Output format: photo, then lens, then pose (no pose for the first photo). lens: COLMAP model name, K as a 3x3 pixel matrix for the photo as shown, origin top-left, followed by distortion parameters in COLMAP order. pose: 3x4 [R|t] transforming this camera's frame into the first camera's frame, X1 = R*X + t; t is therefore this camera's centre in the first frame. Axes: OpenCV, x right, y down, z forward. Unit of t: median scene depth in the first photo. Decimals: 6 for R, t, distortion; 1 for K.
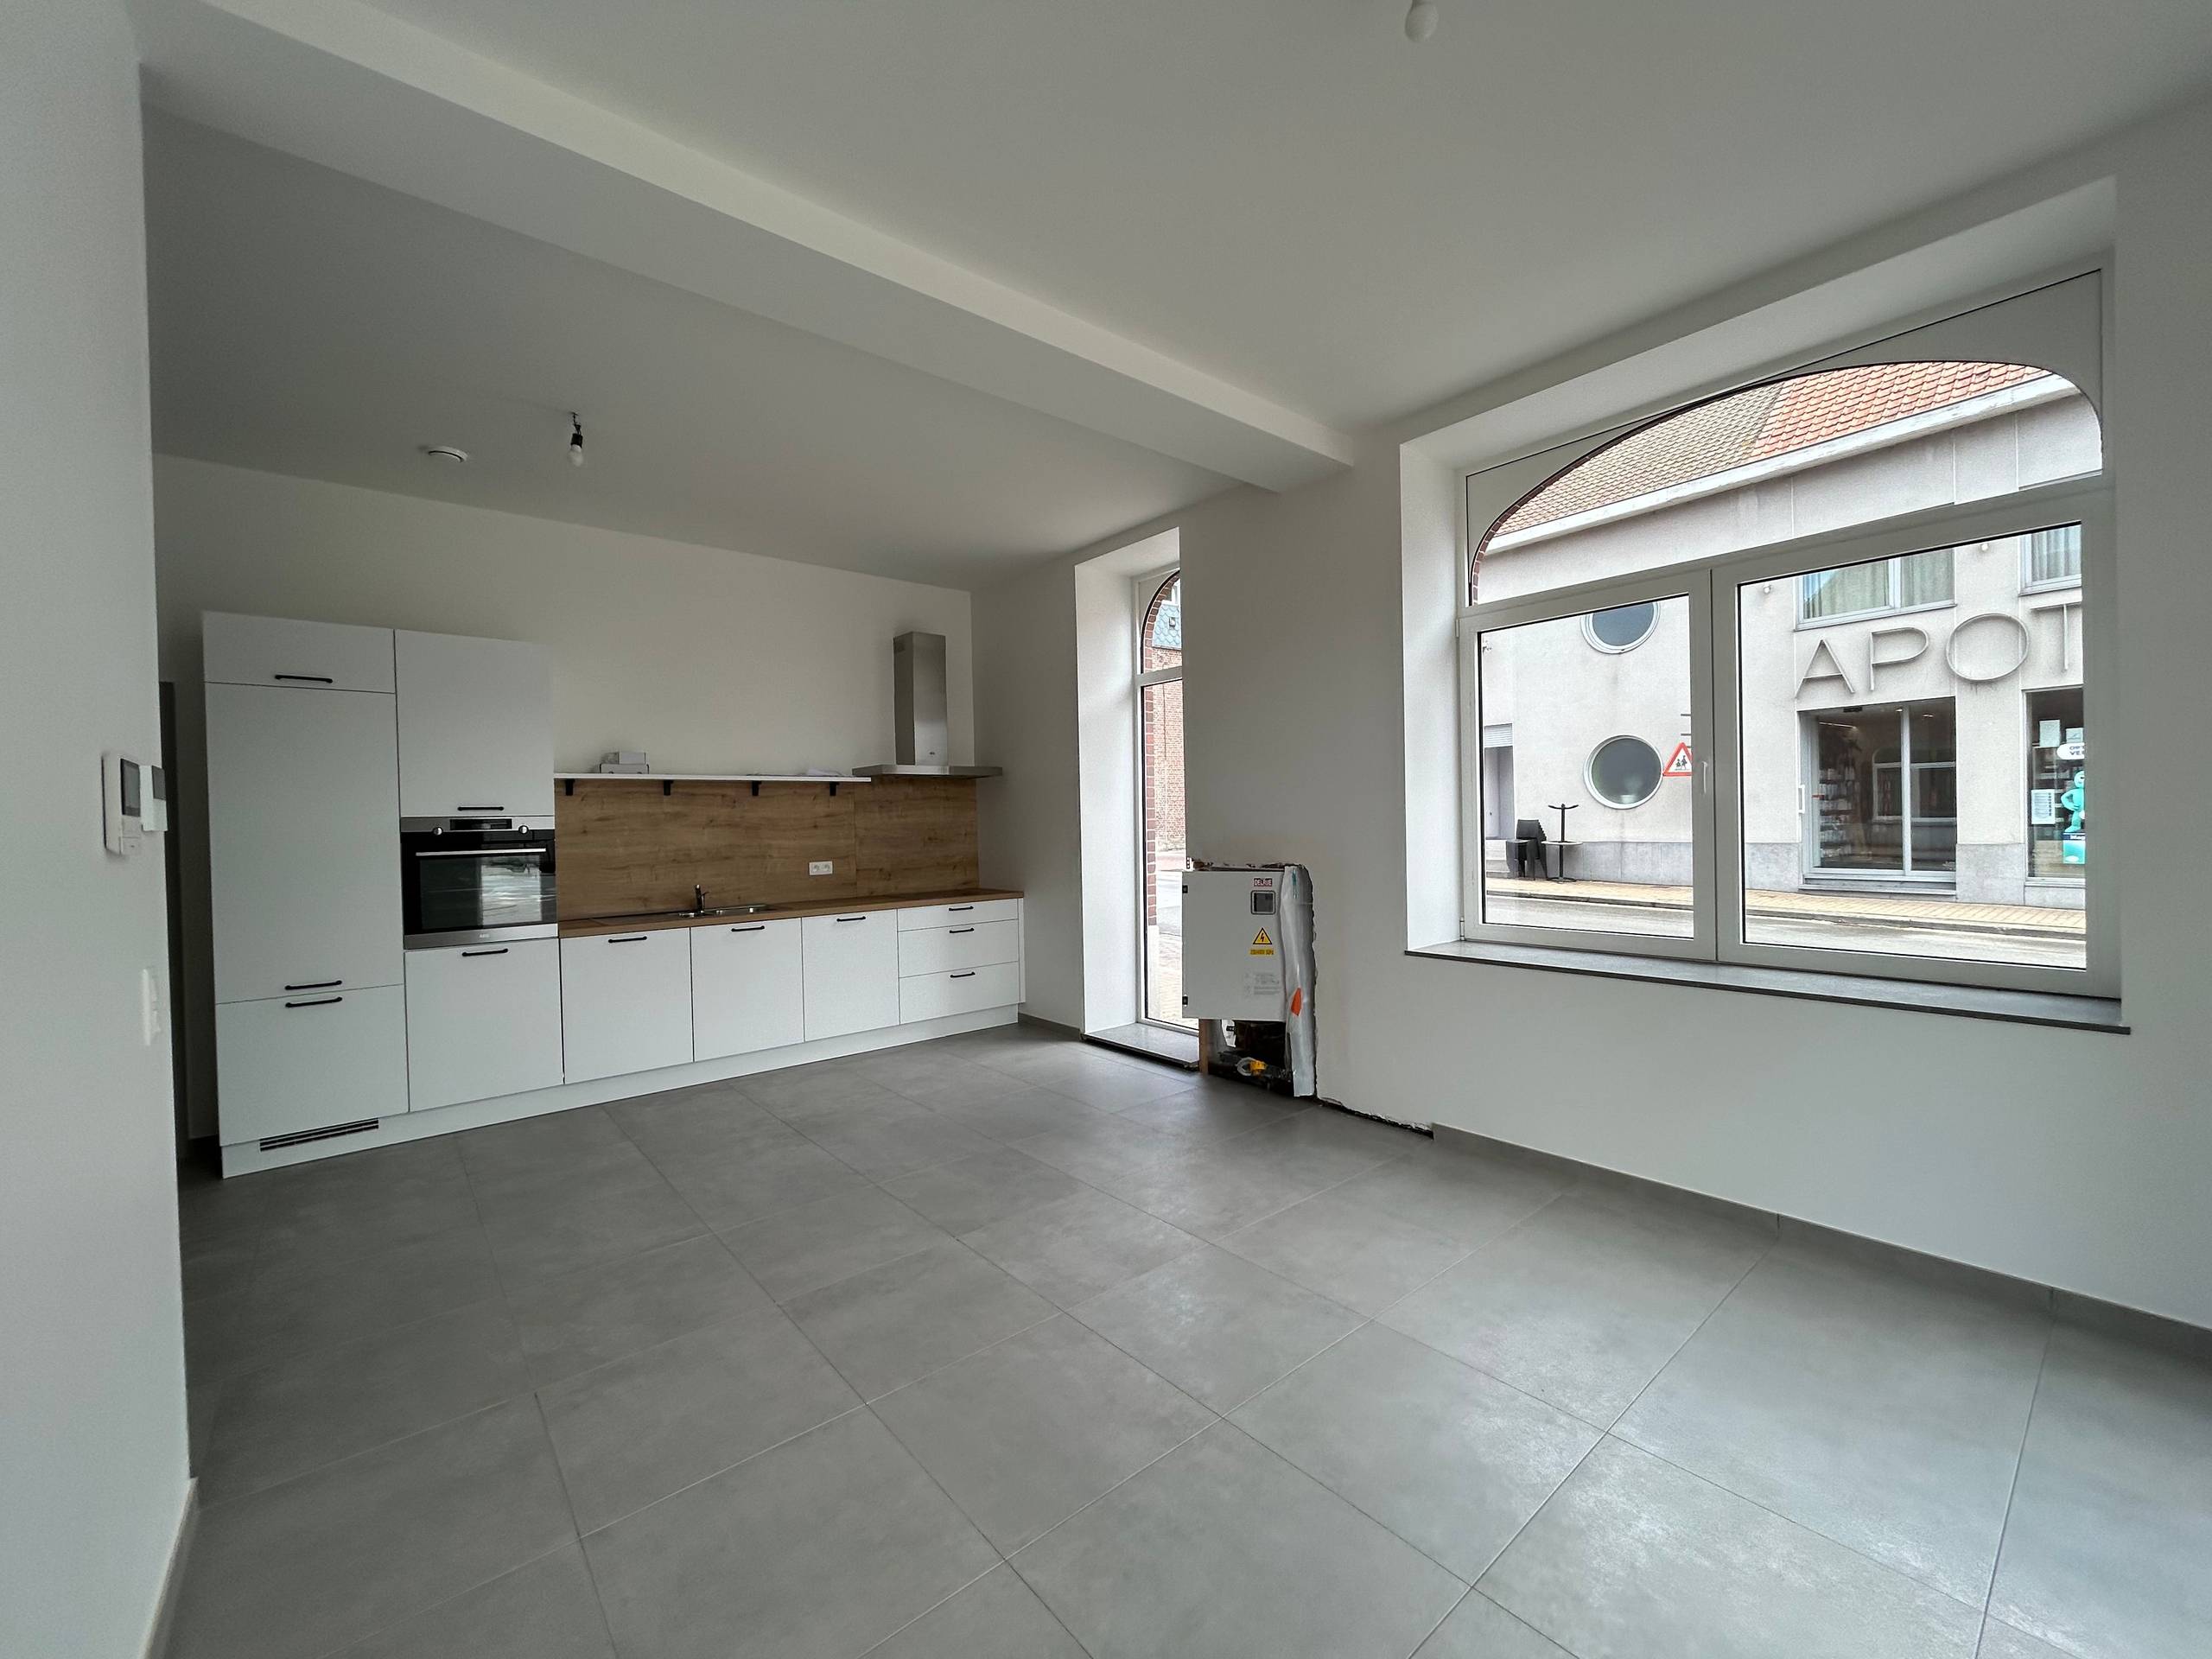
lens RADIAL K [[892.8, 0, 1087.8], [0, 892.8, 827.5], [0, 0, 1]] dist [0.000715, -0.000999]
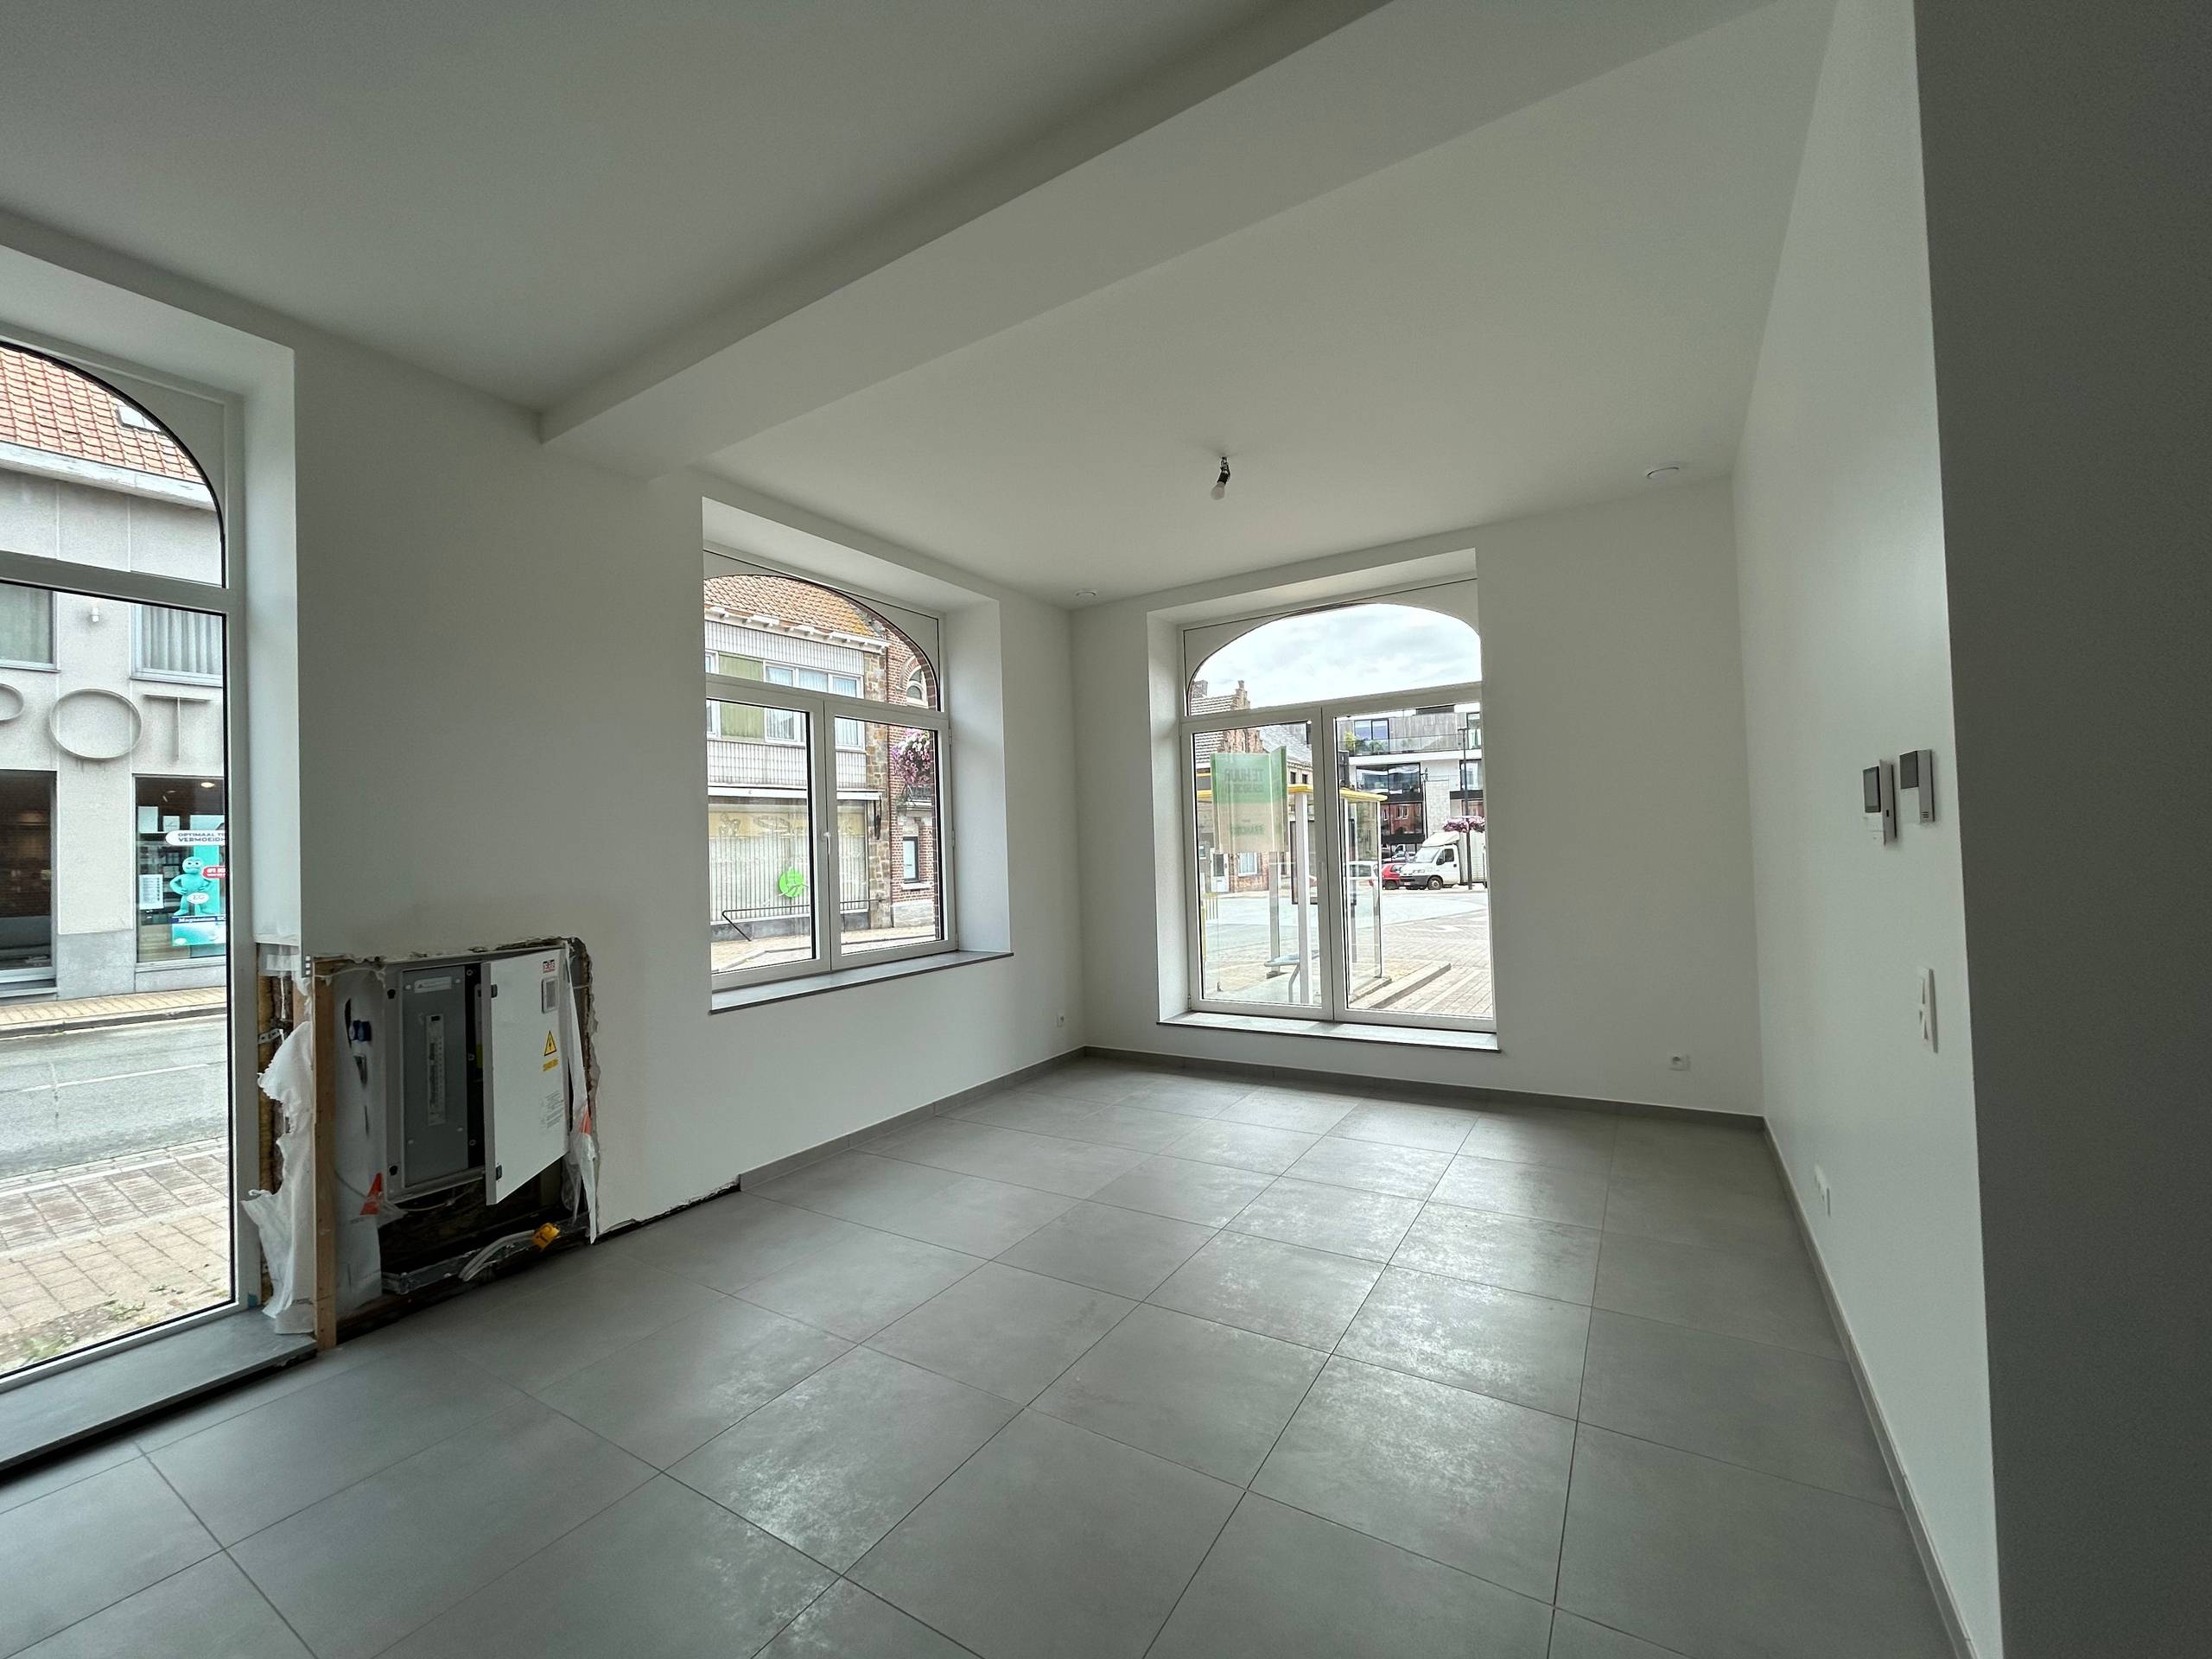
lens RADIAL K [[892.8, 0, 1116.2], [0, 892.8, 844.1], [0, 0, 1]] dist [0.000715, -0.000999]
pose [[-0.337367, 0.043210, 0.940381, -0.244358], [0.045738, 0.998519, -0.029473, 0.002440], [-0.940261, 0.033068, -0.338844, 0.314758]]
